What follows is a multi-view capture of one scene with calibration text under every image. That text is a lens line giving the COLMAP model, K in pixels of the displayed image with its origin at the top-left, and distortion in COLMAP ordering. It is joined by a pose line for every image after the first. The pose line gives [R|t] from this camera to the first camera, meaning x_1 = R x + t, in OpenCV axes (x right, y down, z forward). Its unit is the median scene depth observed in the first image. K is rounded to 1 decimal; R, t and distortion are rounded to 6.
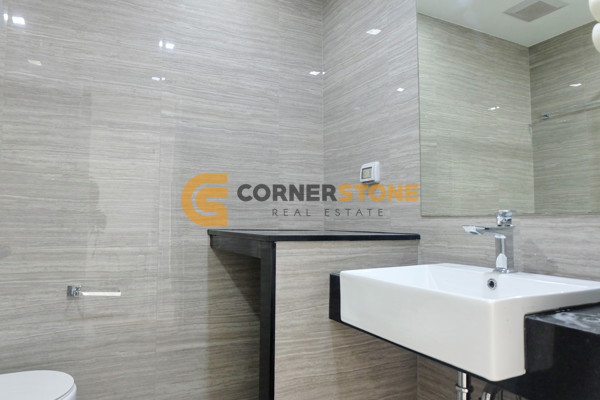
lens RADIAL K [[425.4, 0, 290.7], [0, 425.4, 195.4], [0, 0, 1]] dist [-0.035460, 0.036543]
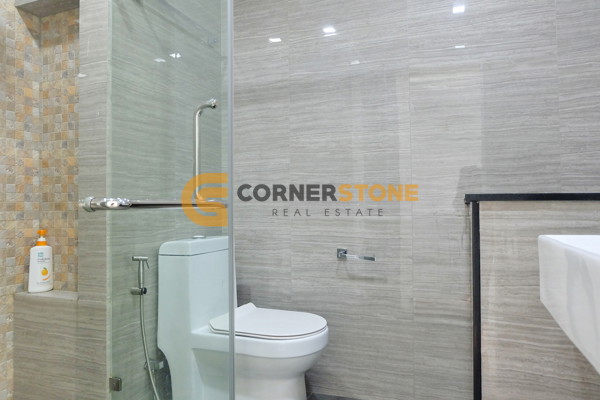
lens RADIAL K [[425.4, 0, 276.4], [0, 425.4, 193.5], [0, 0, 1]] dist [-0.035460, 0.036543]
pose [[0.679501, -0.026052, -0.733212, 0.211463], [0.047932, 0.998811, 0.008931, 0.045938], [0.732108, -0.041213, 0.679941, 0.095156]]
